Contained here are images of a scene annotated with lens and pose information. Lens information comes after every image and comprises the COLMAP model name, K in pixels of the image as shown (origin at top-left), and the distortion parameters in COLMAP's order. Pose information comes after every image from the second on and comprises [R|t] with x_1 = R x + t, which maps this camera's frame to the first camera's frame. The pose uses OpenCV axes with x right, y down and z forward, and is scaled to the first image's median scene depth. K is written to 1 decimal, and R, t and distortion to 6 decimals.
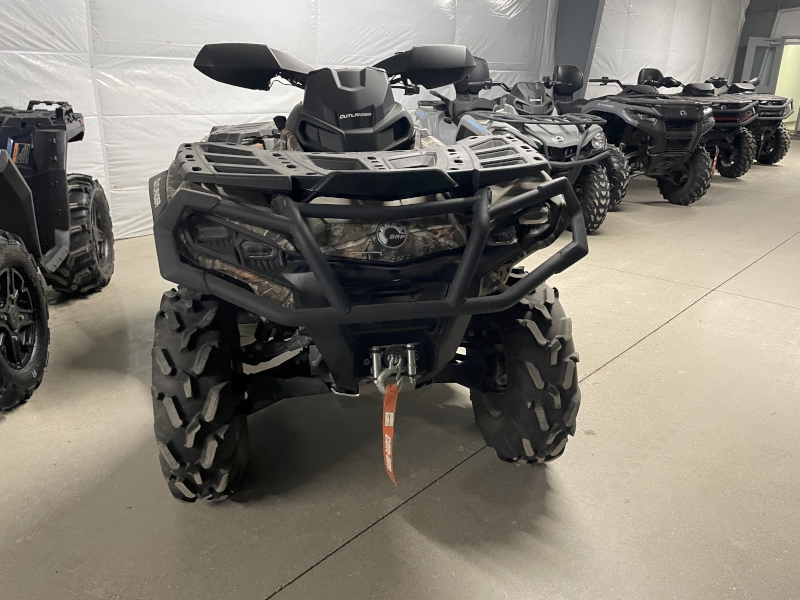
lens RADIAL K [[606.4, 0, 398.3], [0, 606.4, 304.2], [0, 0, 1]] dist [0.046103, -0.054064]
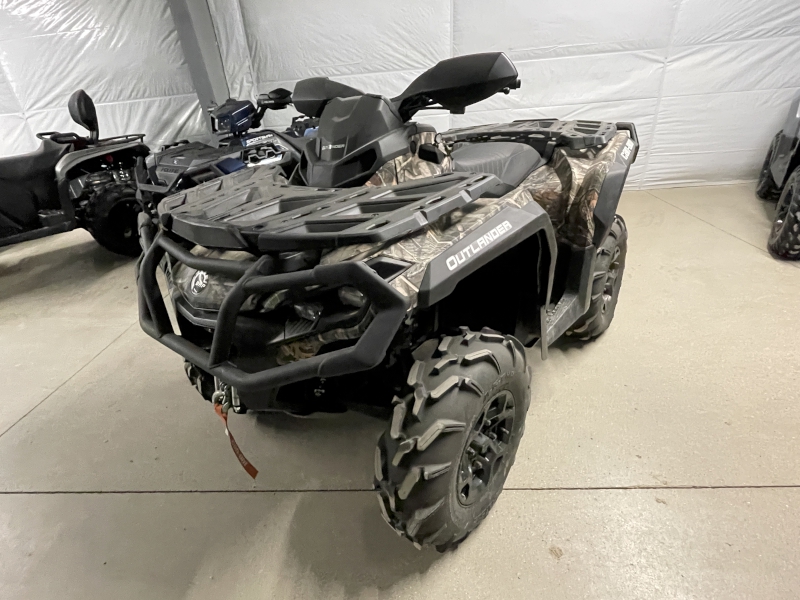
lens RADIAL K [[415.1, 0, 398.4], [0, 415.1, 300.5], [0, 0, 1]] dist [0.003519, -0.000792]
pose [[0.647705, 0.301197, -0.699827, 0.269981], [-0.179847, 0.953025, 0.243718, -0.119049], [0.740360, -0.031996, 0.671449, 0.279101]]
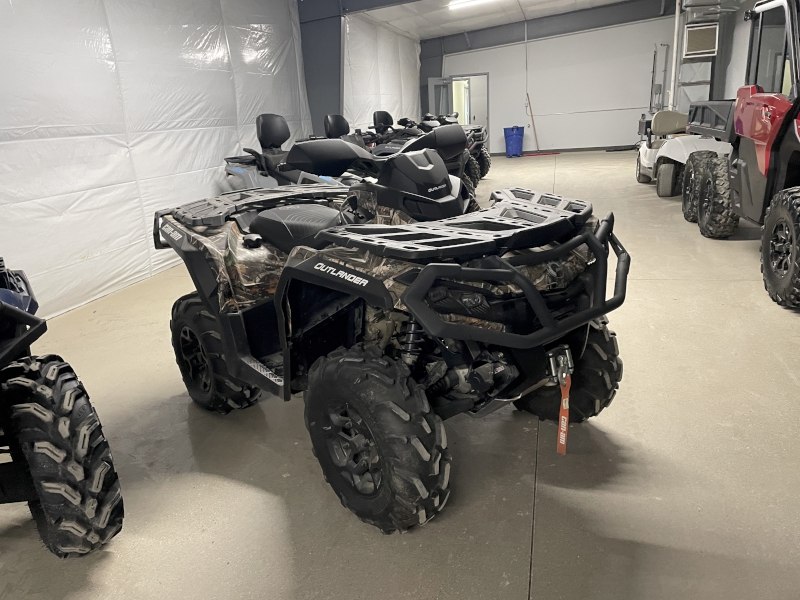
lens RADIAL K [[606.4, 0, 401.5], [0, 606.4, 294.9], [0, 0, 1]] dist [0.046103, -0.054064]
pose [[0.872288, -0.201993, 0.445322, -0.347480], [0.232781, 0.972415, -0.014890, -0.042933], [-0.430030, 0.116652, 0.895247, -0.033070]]
